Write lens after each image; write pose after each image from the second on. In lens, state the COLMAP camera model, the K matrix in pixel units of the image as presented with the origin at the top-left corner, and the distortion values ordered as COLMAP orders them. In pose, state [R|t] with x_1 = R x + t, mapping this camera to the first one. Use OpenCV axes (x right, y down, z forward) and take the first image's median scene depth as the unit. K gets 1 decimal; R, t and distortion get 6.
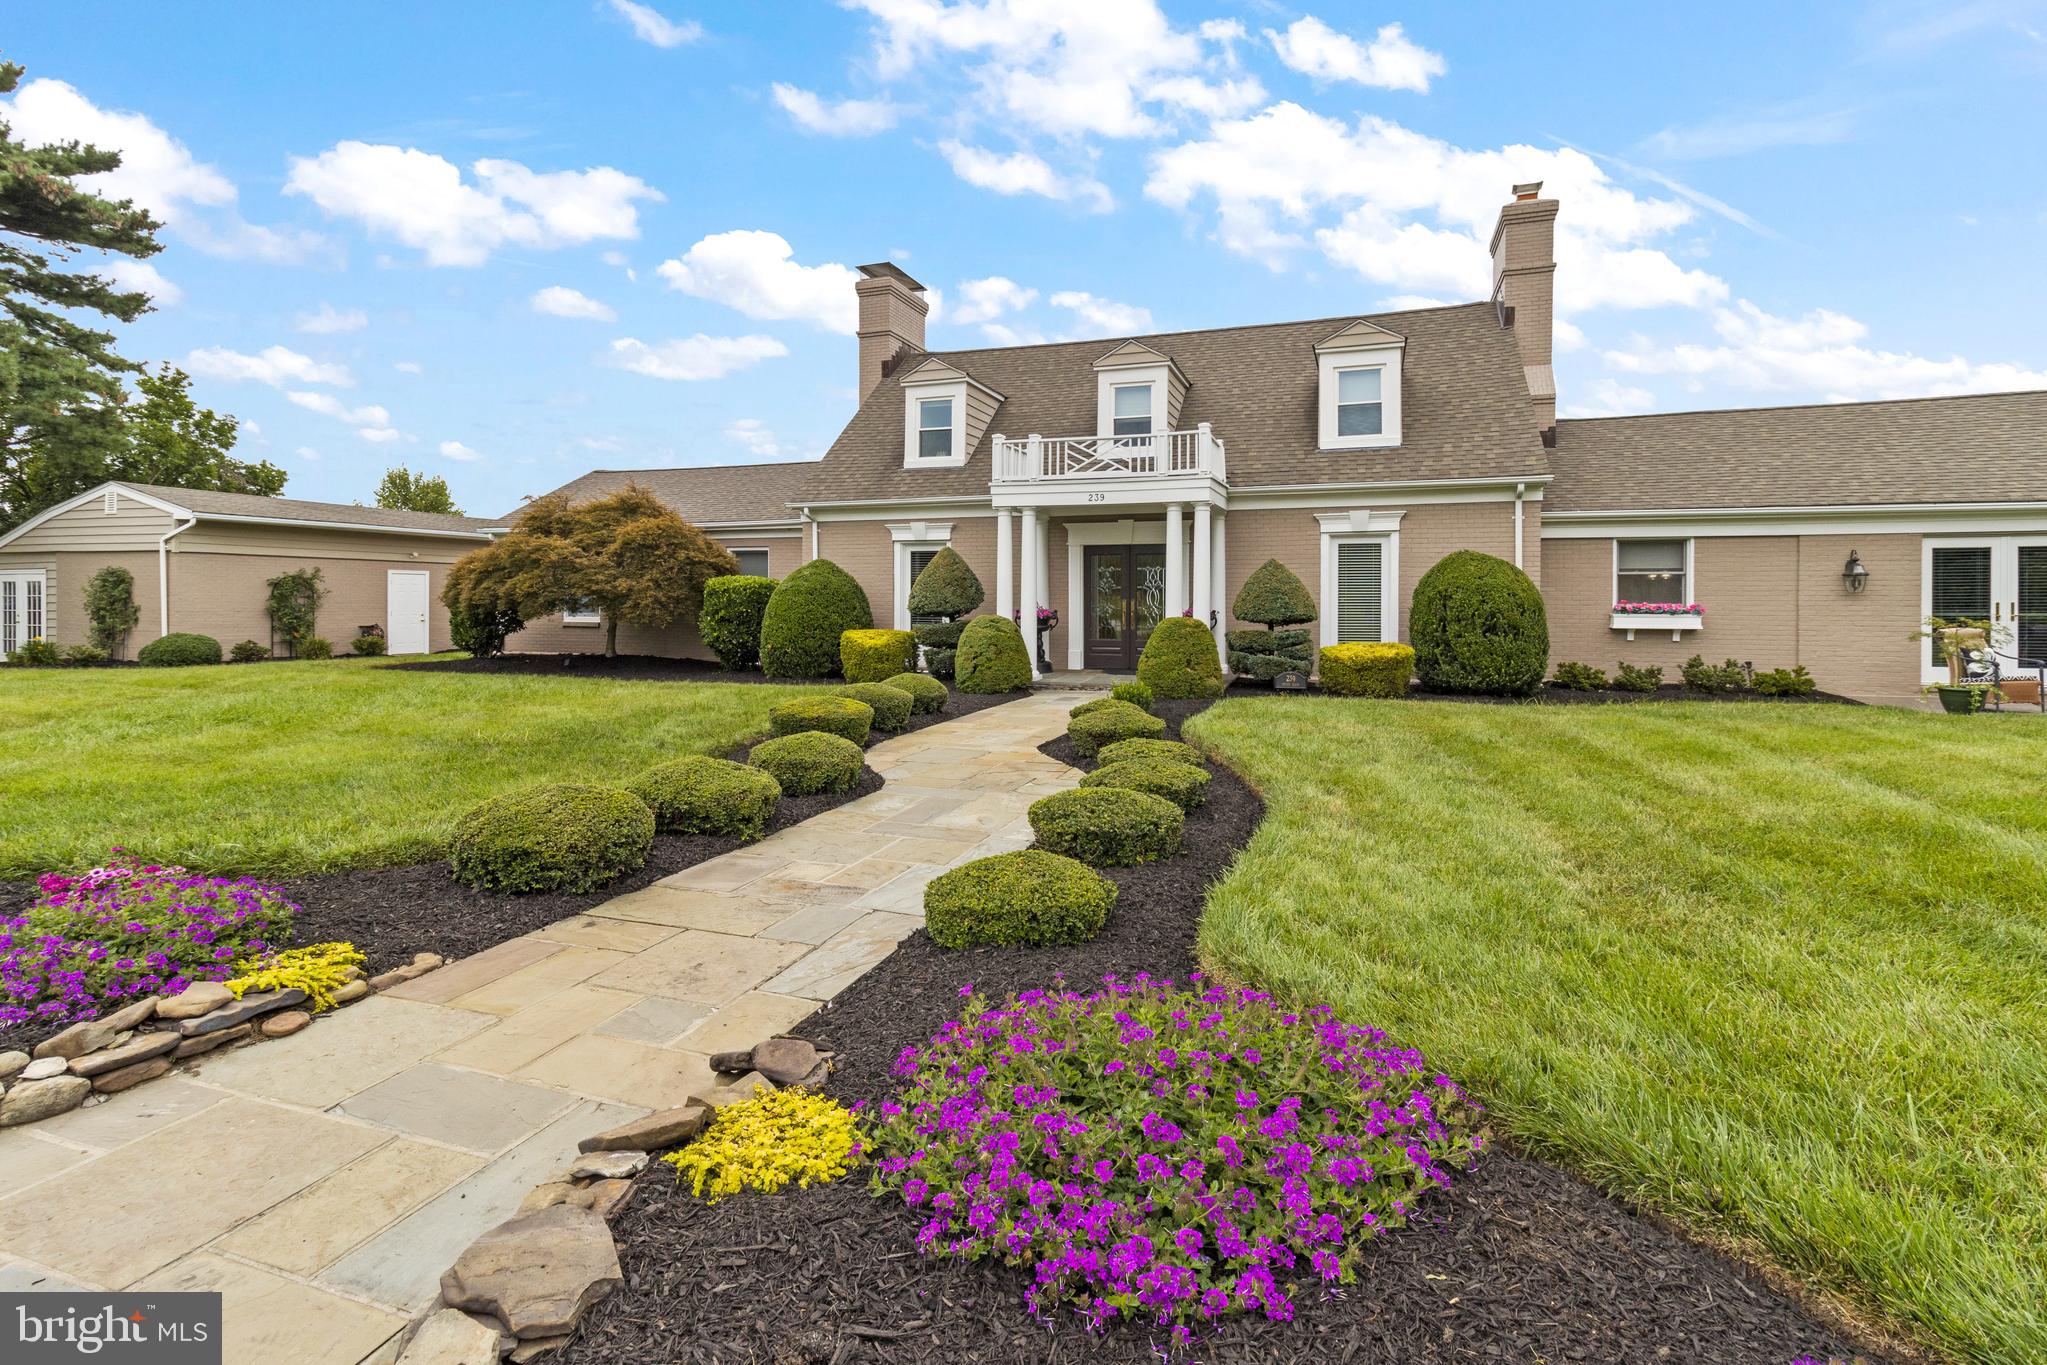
lens RADIAL K [[958.2, 0, 987.0], [0, 958.2, 566.6], [0, 0, 1]] dist [0.001232, -0.000056]
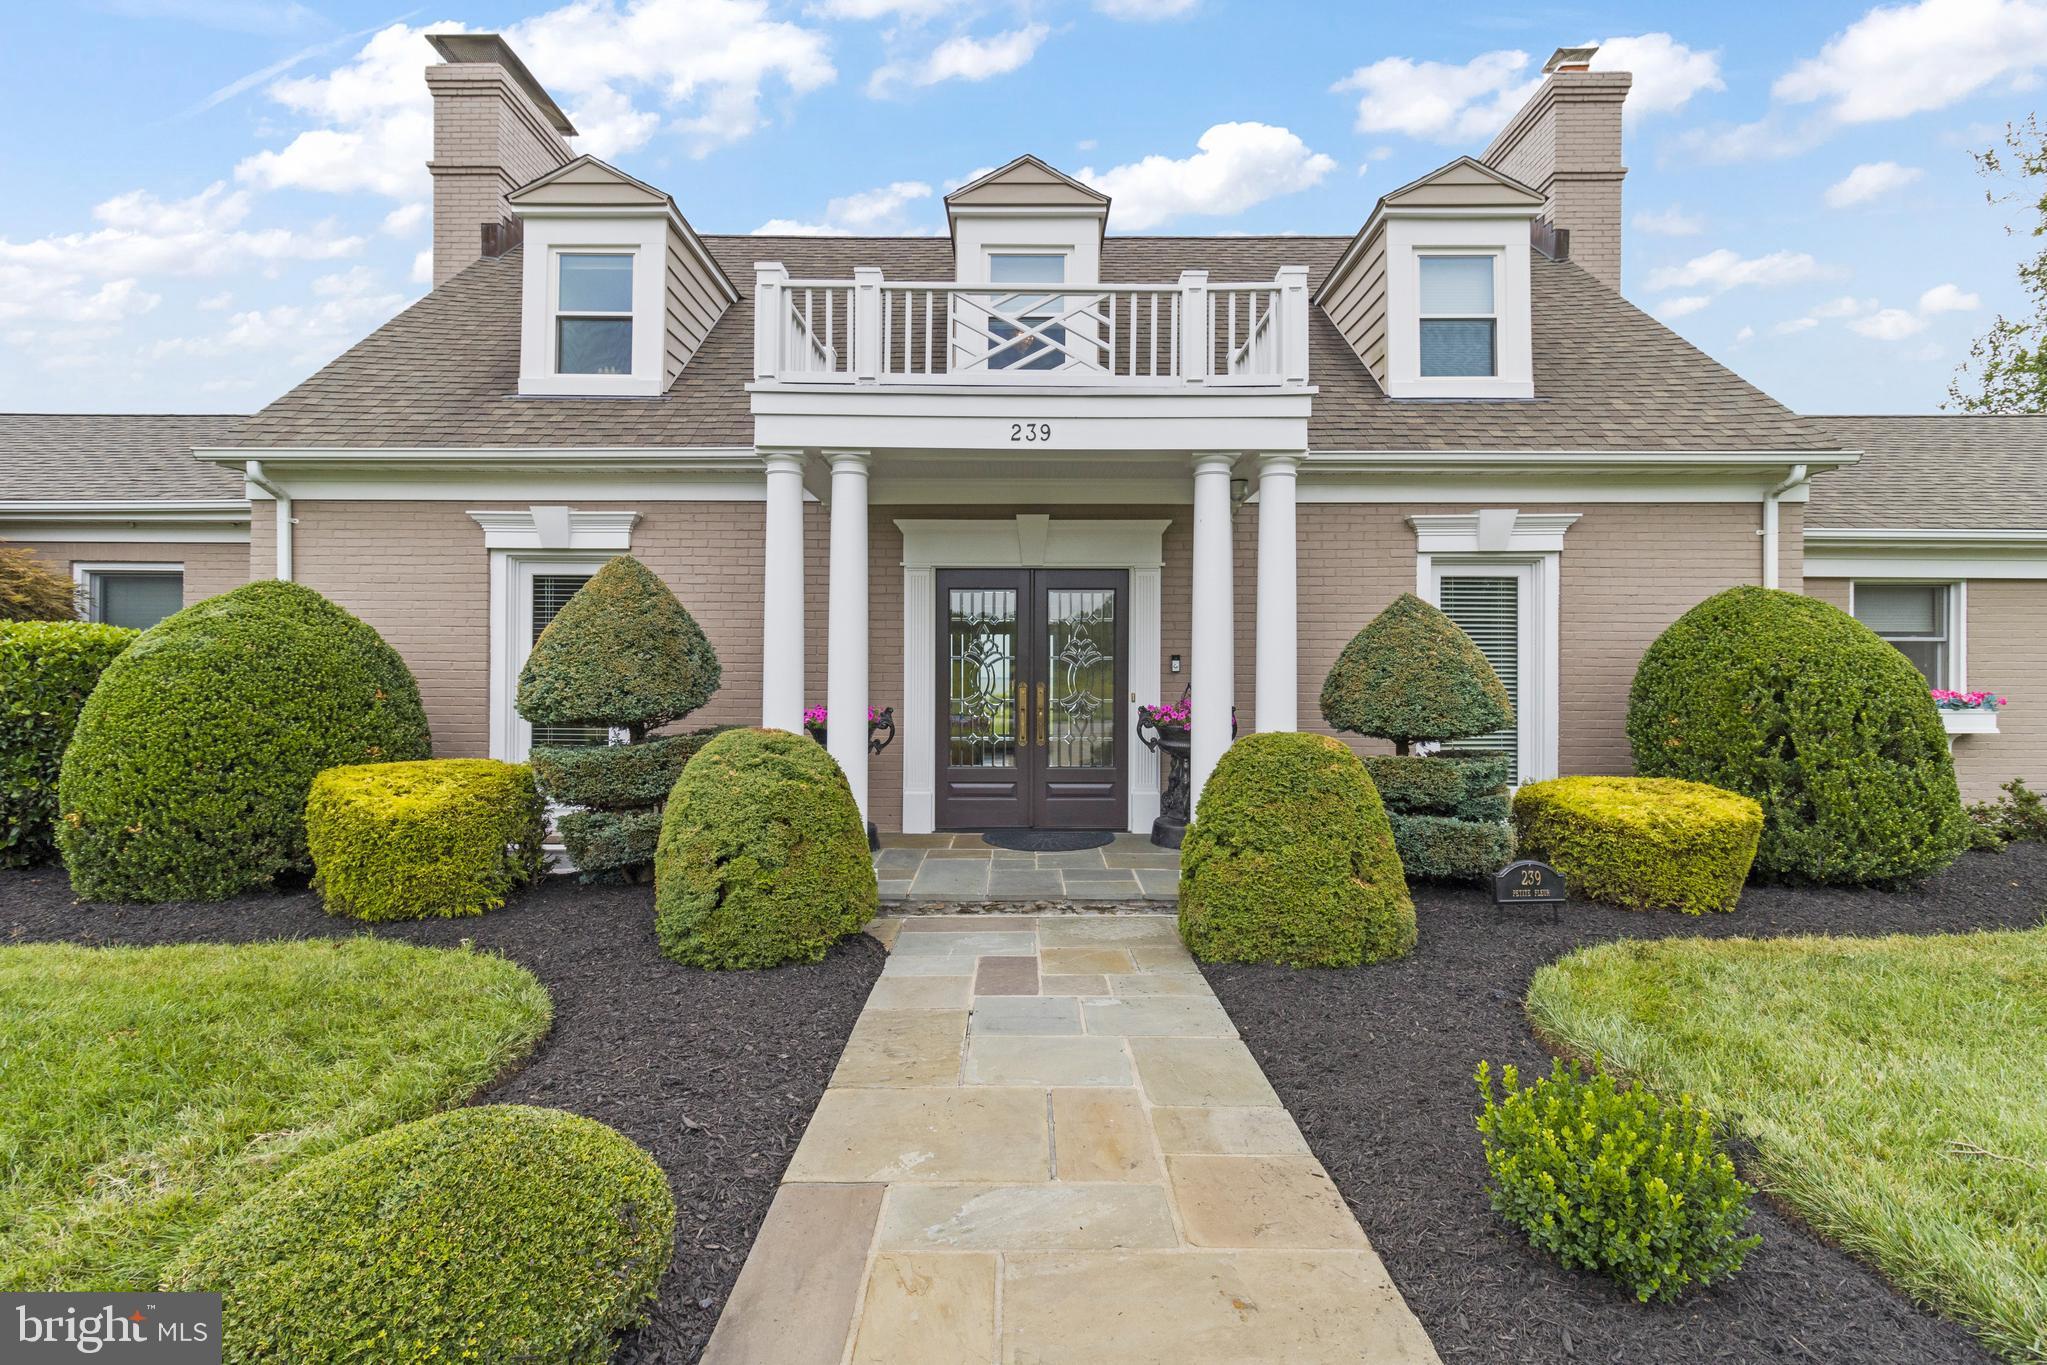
lens RADIAL K [[958.2, 0, 1012.2], [0, 958.2, 674.4], [0, 0, 1]] dist [0.001232, -0.000056]
pose [[0.936874, 0.001901, 0.349661, -0.026769], [-0.013010, 0.999482, 0.029425, 0.014464], [-0.349424, -0.032116, 0.936414, 0.506865]]
